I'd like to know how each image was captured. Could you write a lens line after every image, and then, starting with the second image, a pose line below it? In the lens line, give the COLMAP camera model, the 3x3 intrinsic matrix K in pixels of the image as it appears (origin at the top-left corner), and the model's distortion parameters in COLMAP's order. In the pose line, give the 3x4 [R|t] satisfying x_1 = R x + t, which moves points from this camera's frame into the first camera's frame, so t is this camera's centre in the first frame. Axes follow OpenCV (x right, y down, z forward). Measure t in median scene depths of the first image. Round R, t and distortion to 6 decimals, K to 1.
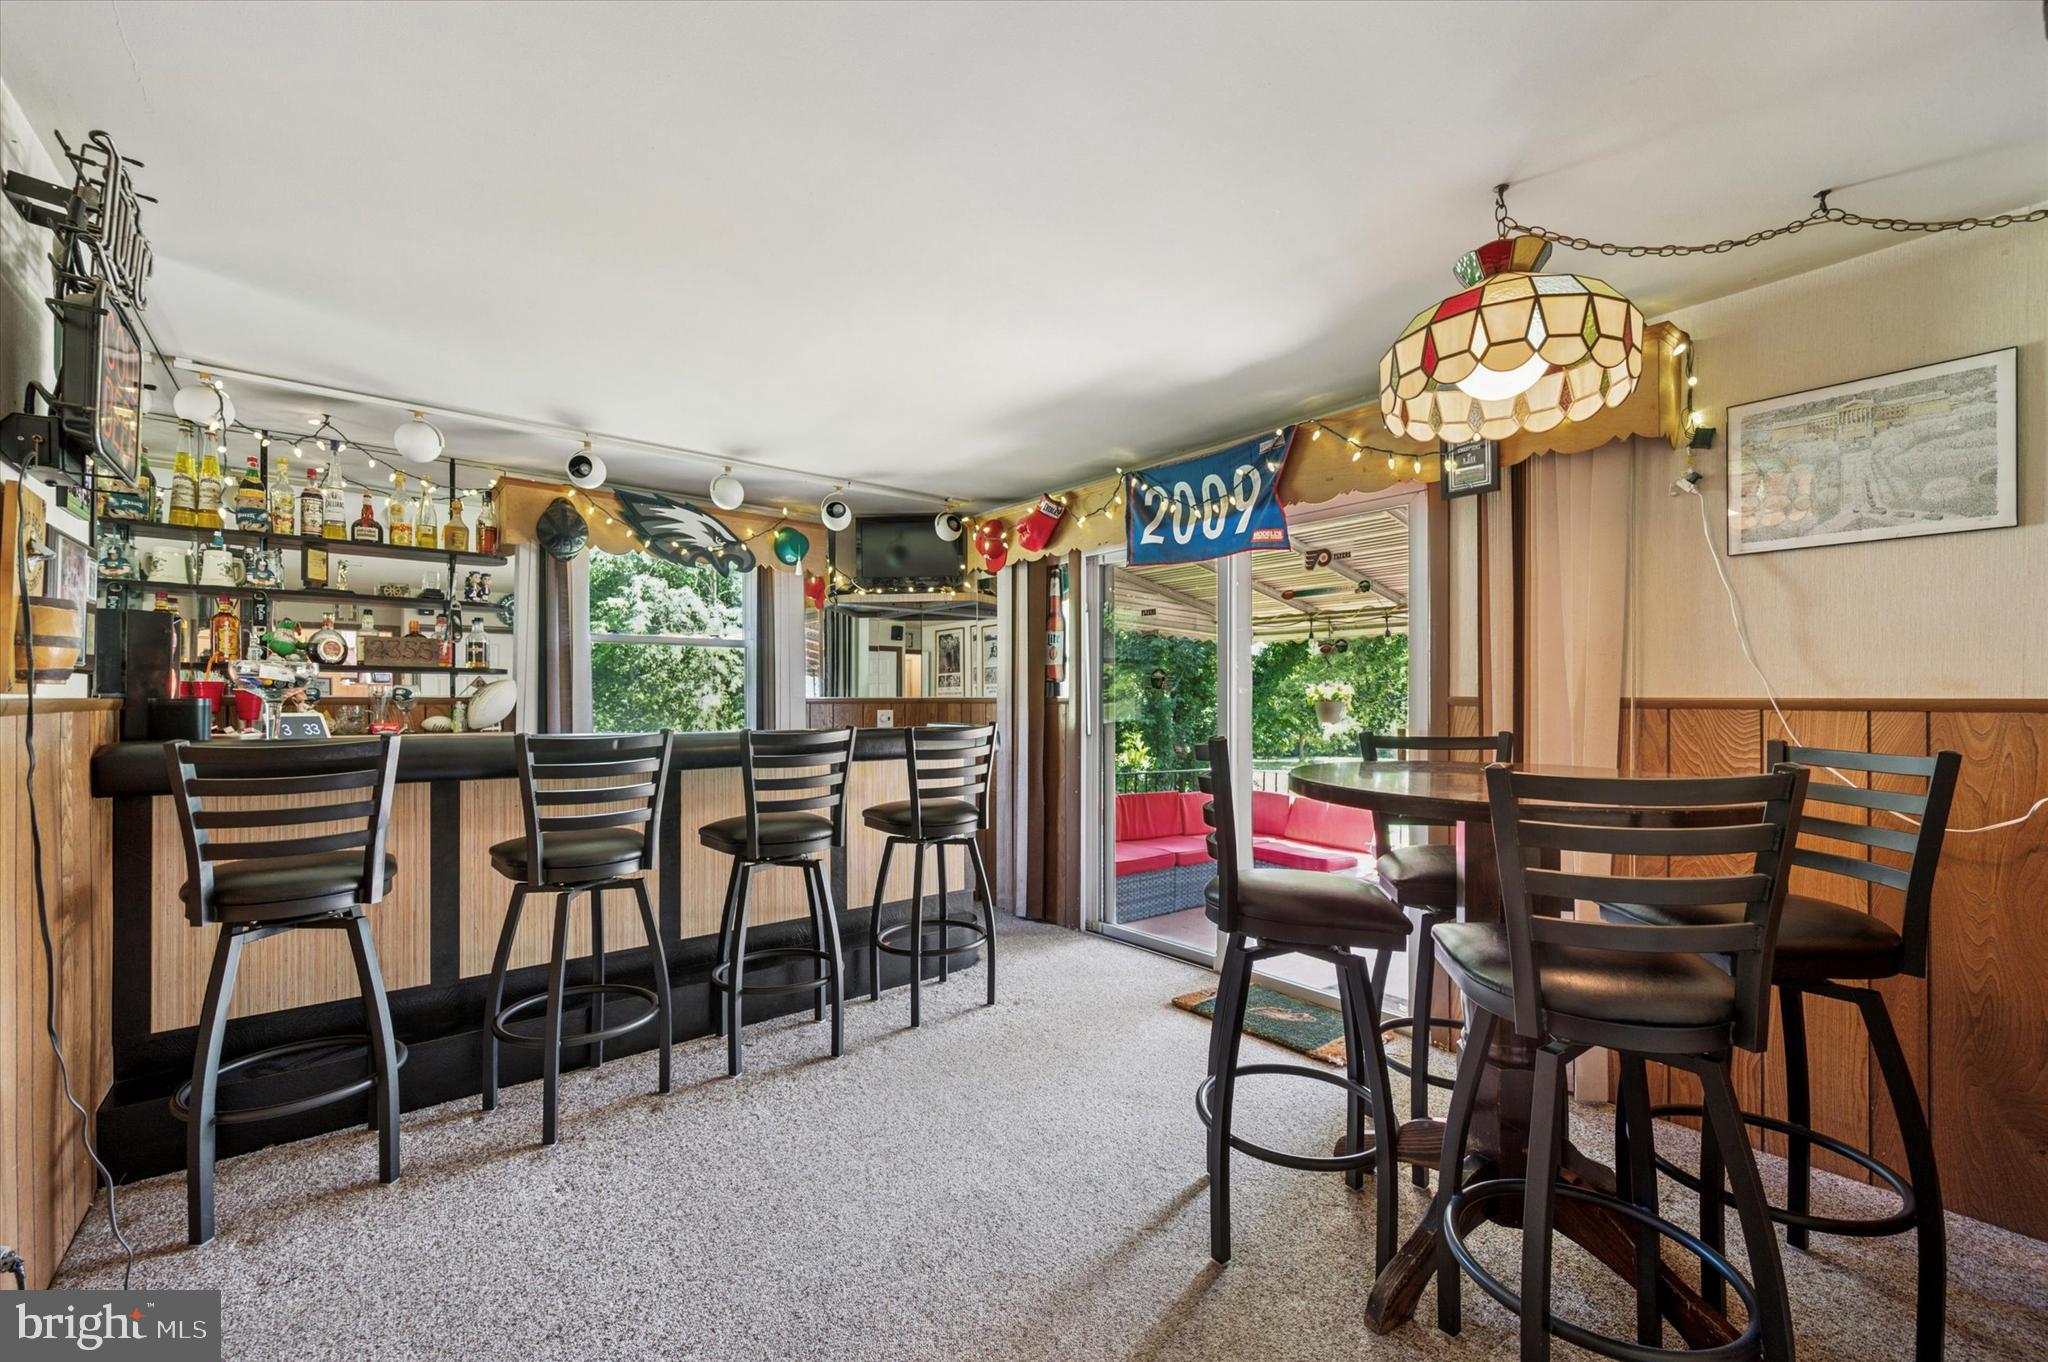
lens RADIAL K [[808.6, 0, 1024.0], [0, 808.6, 681.0], [0, 0, 1]] dist [-0.000509, -0.000001]
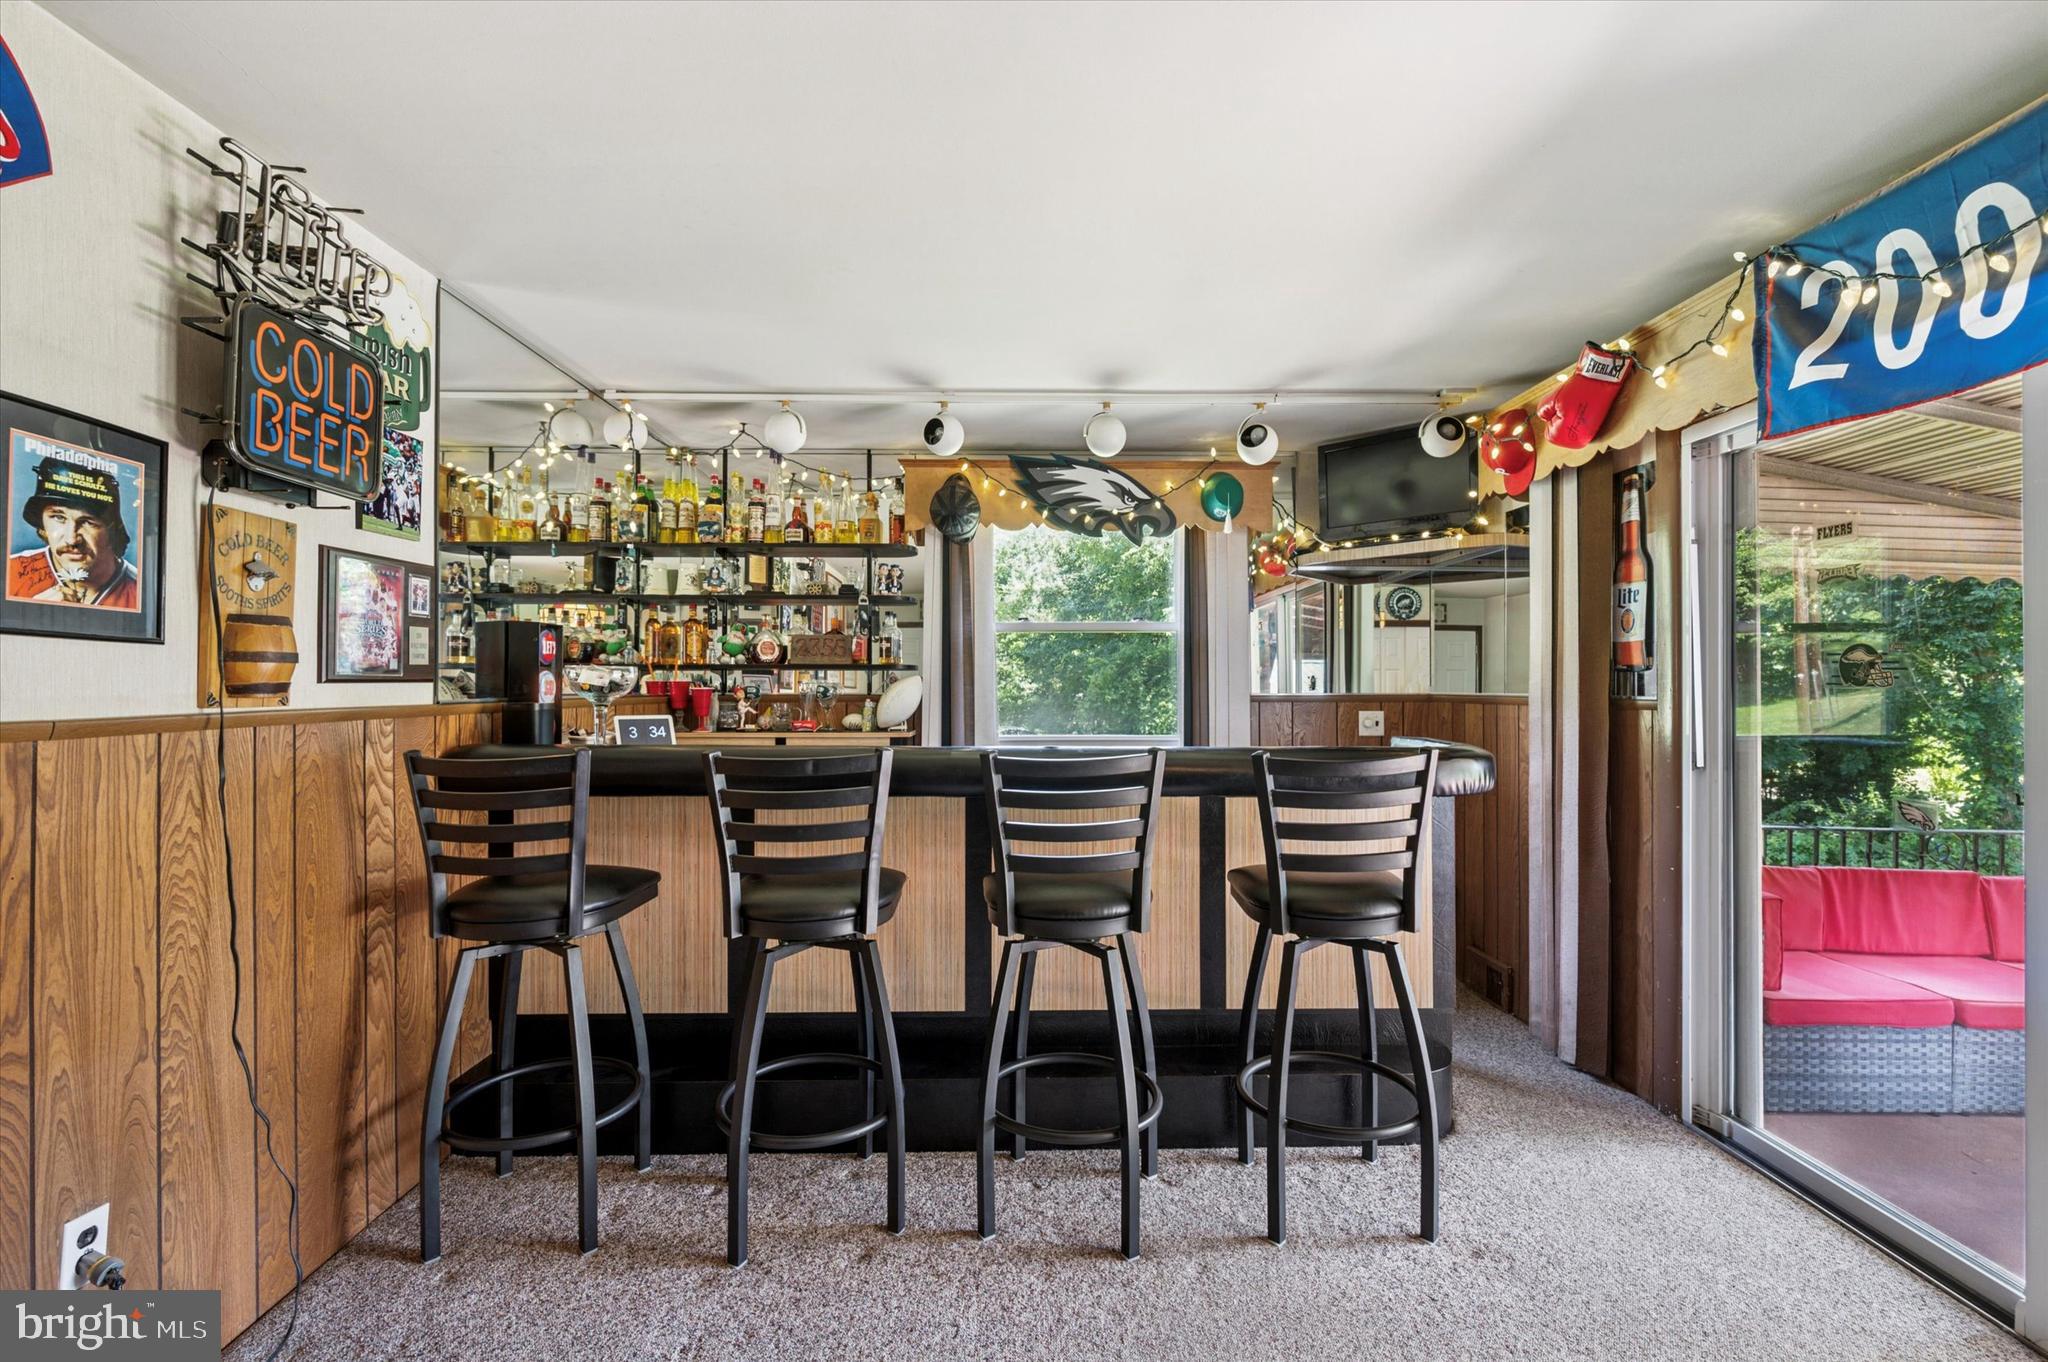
lens RADIAL K [[892.8, 0, 1023.4], [0, 892.8, 674.8], [0, 0, 1]] dist [0.000623, 0.000166]
pose [[0.786087, -0.007807, -0.618067, 0.103972], [0.014505, 0.999878, 0.005819, -0.007065], [0.617946, -0.013539, 0.786104, 0.265916]]
